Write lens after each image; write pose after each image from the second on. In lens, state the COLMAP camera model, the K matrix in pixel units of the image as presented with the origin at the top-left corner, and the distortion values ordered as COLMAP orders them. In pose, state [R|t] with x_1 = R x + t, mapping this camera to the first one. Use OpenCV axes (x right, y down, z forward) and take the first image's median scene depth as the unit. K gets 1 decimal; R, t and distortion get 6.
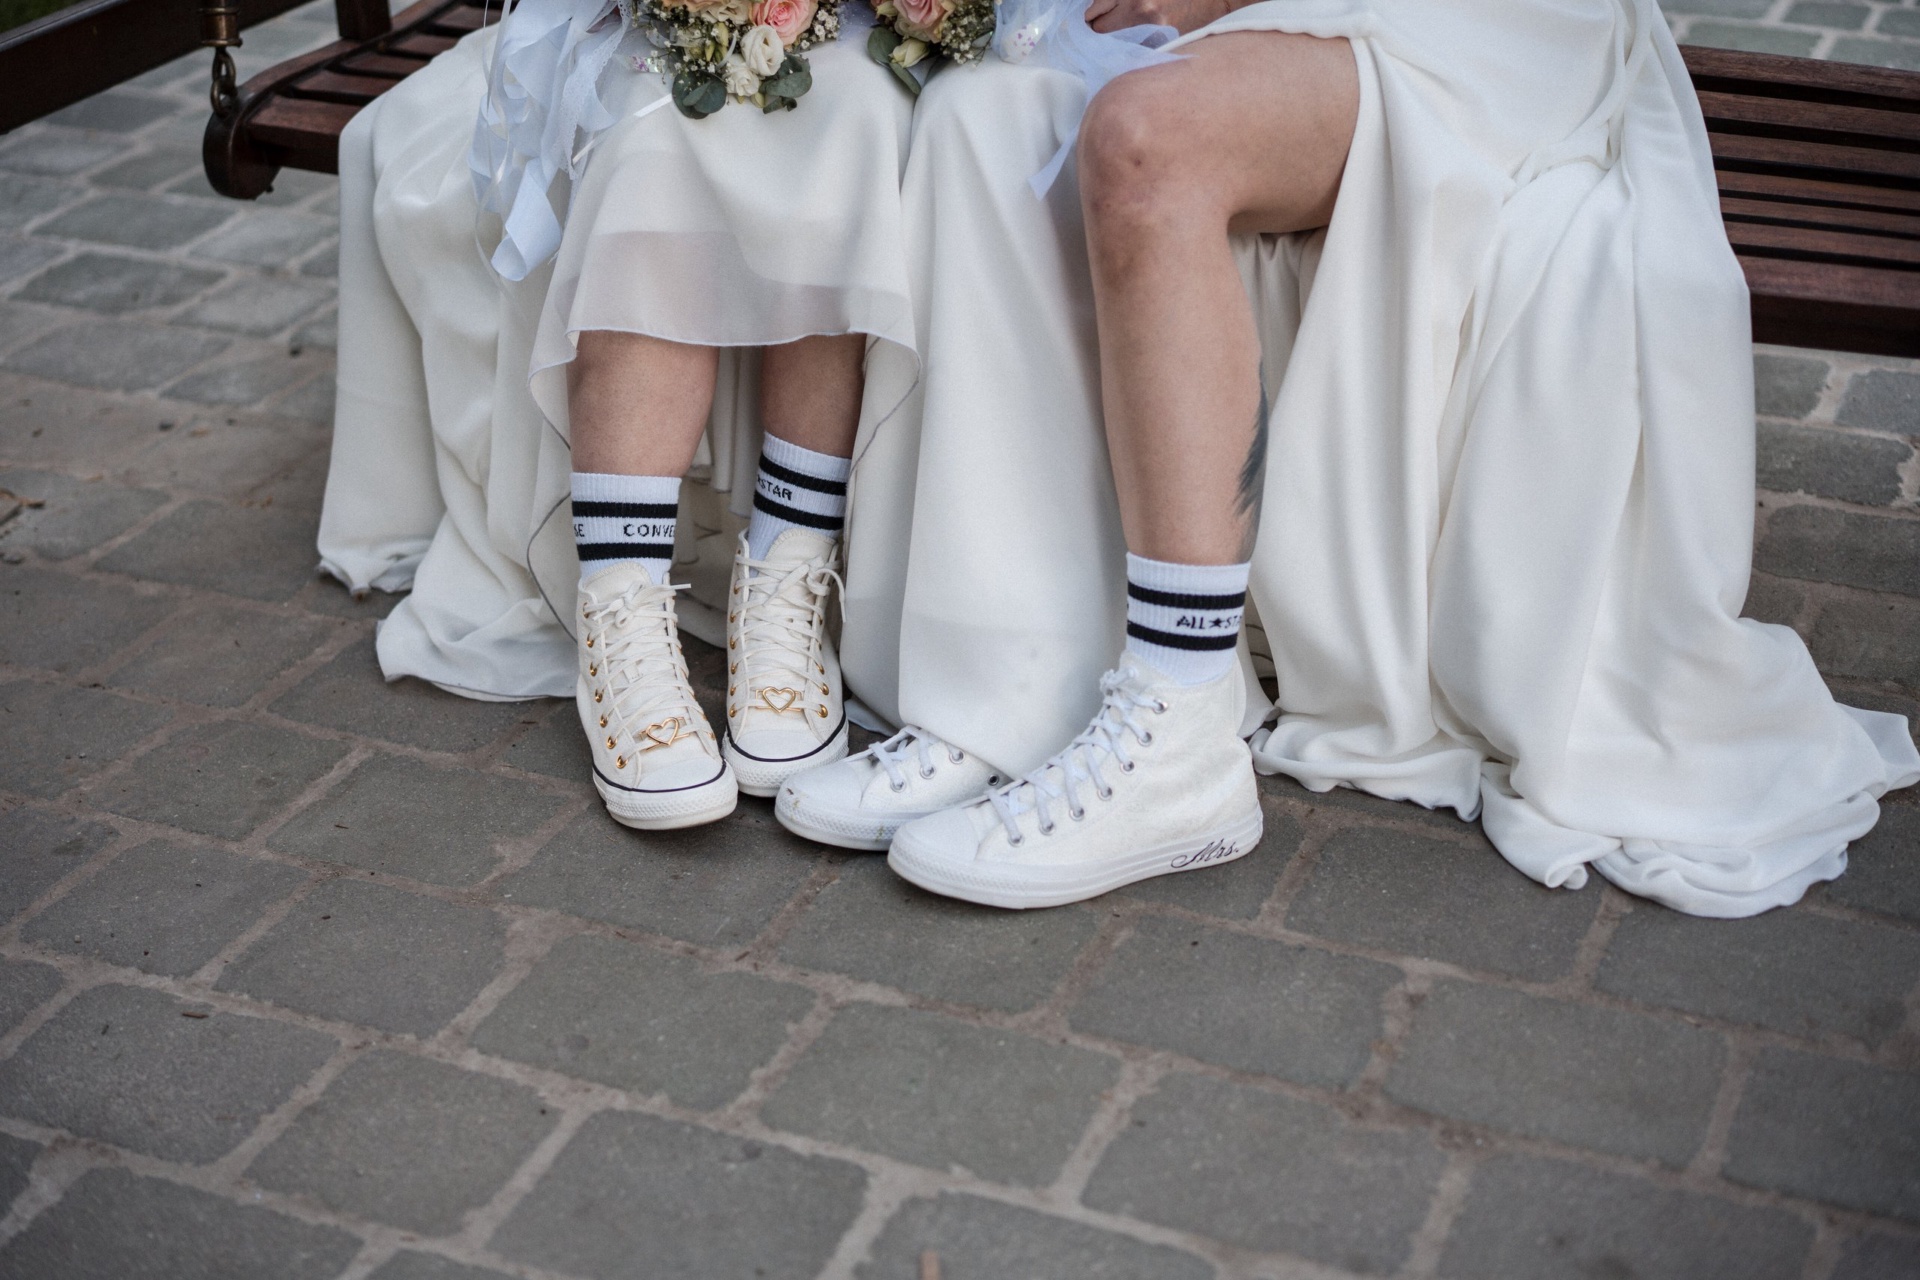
lens RADIAL K [[2751.3, 0, 908.9], [0, 2751.3, 637.9], [0, 0, 1]] dist [0.096029, -0.471733]
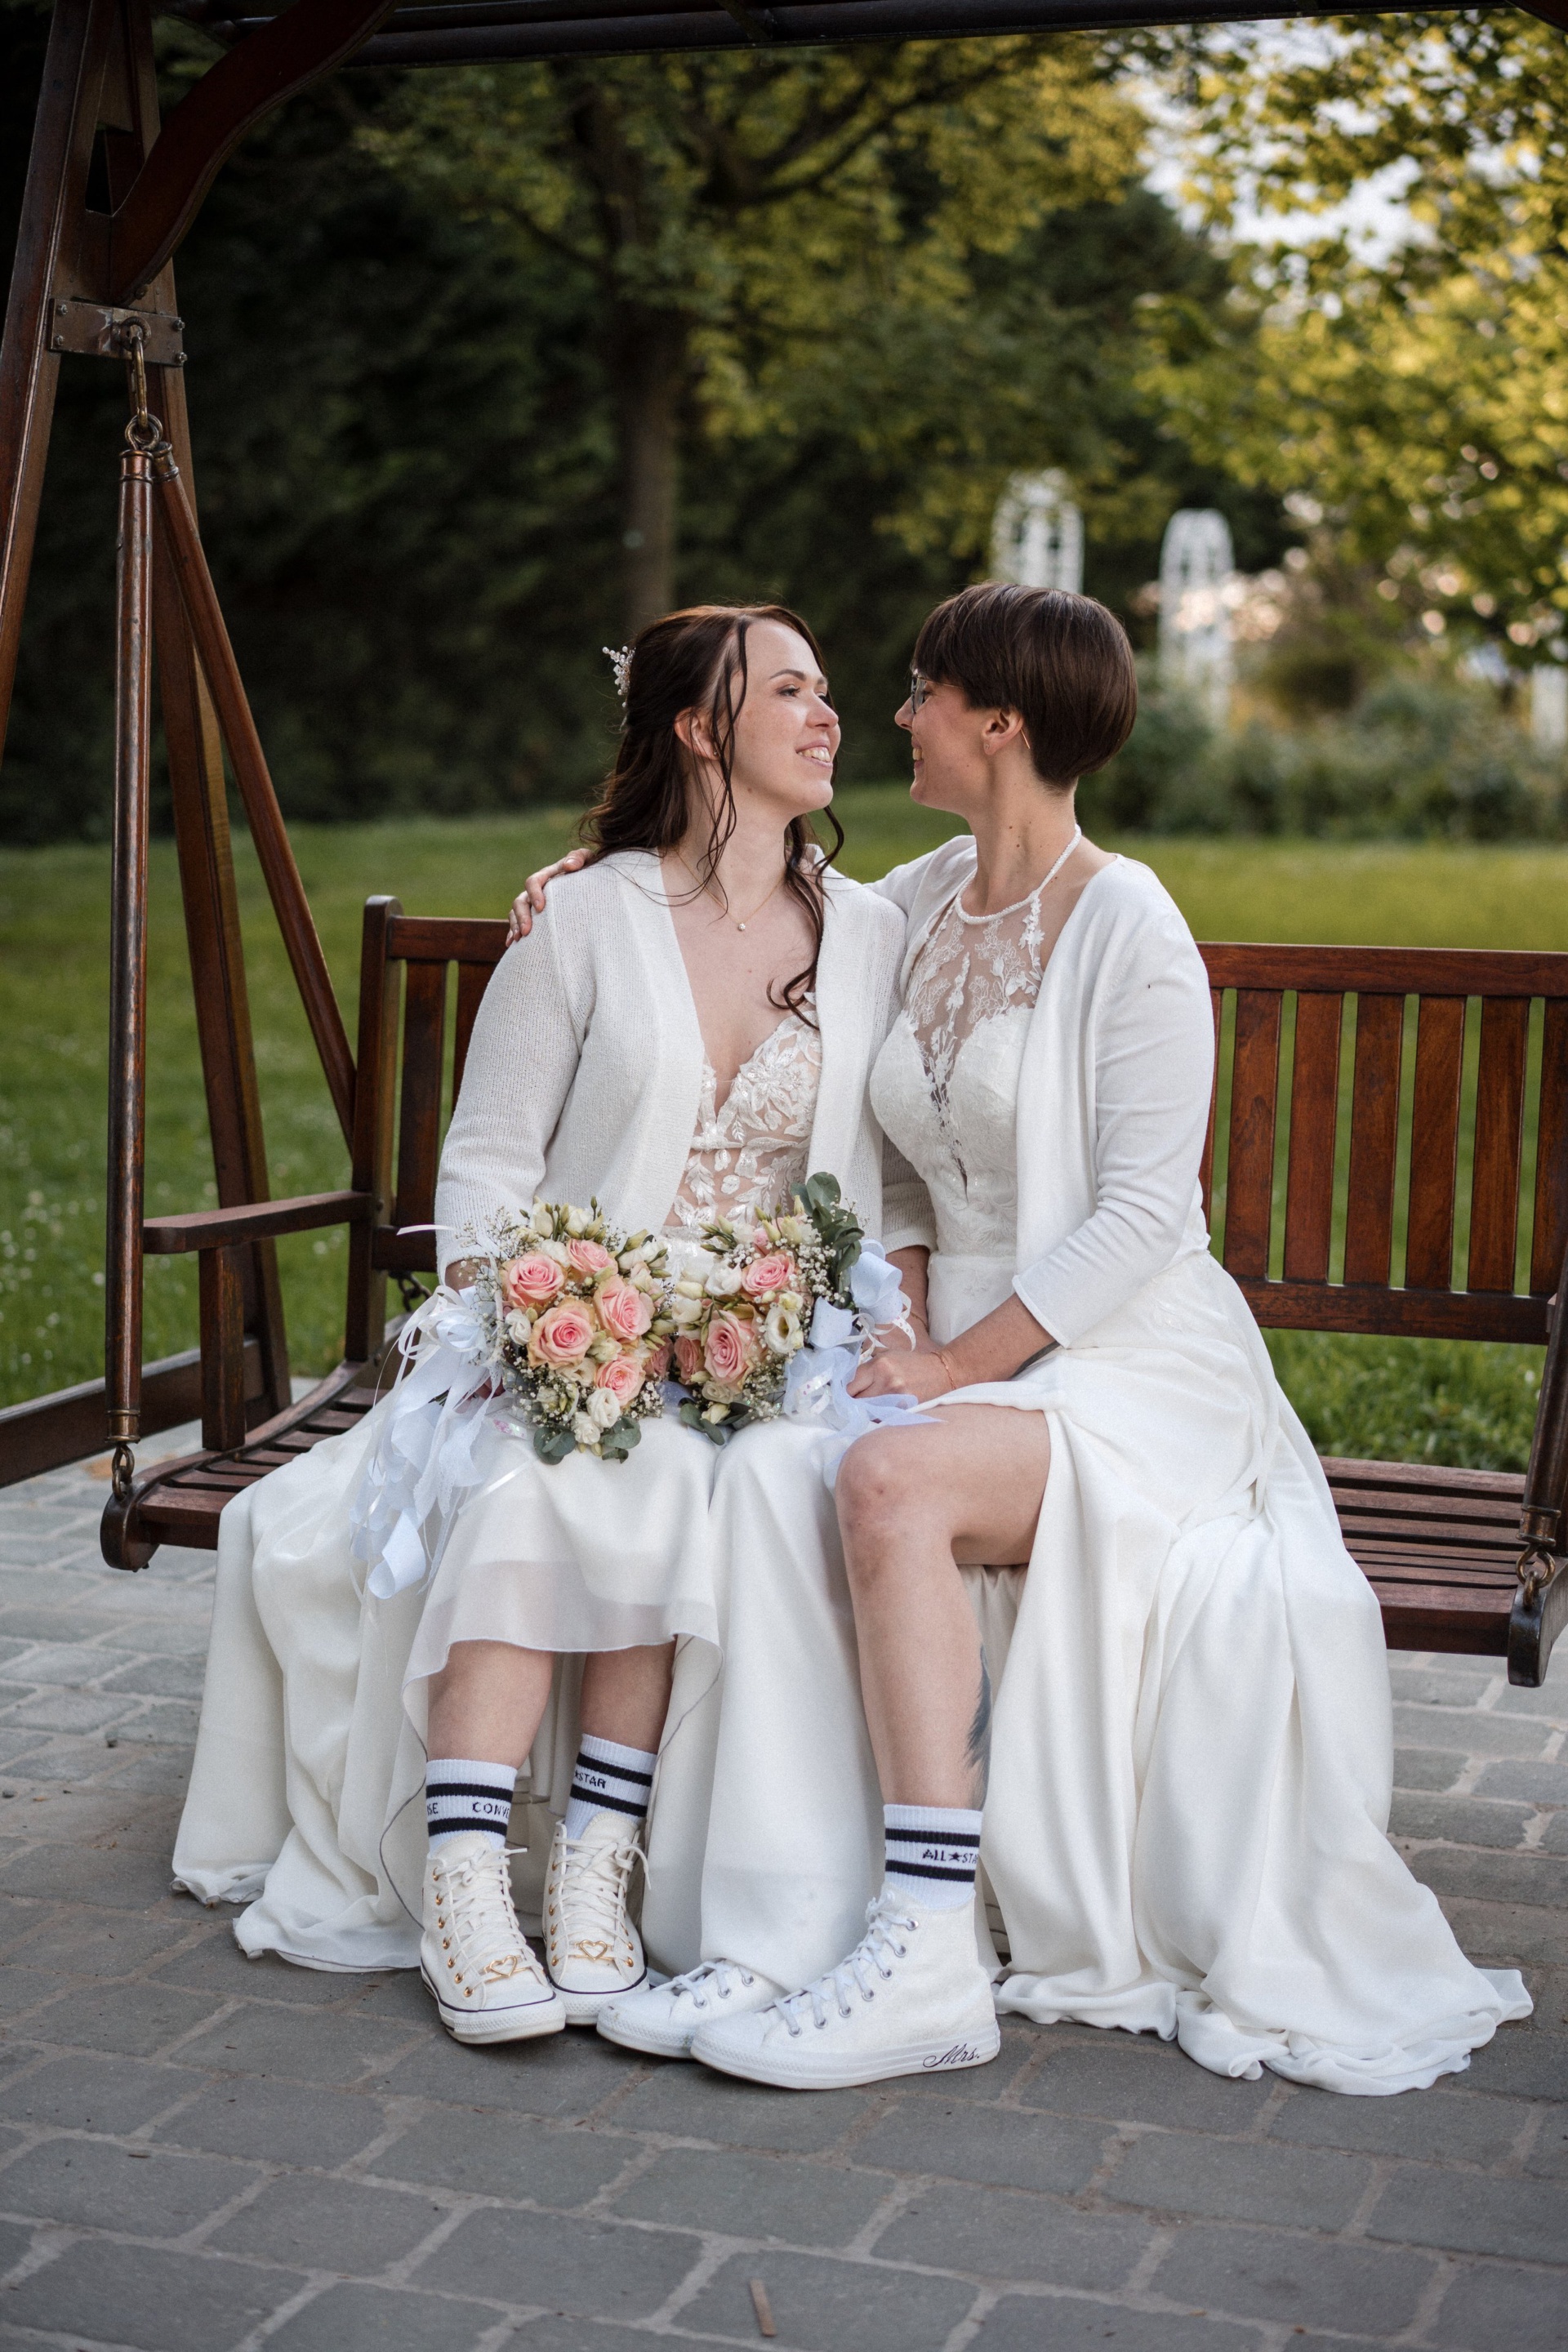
lens RADIAL K [[3370.4, 0, 784.0], [0, 3370.4, 1176.0], [0, 0, 1]] dist [0.096029, -0.471733]
pose [[0.996820, 0.015532, 0.078153, -0.091142], [0.013804, 0.932329, -0.361348, 0.258635], [-0.078477, 0.361278, 0.929150, -0.530857]]
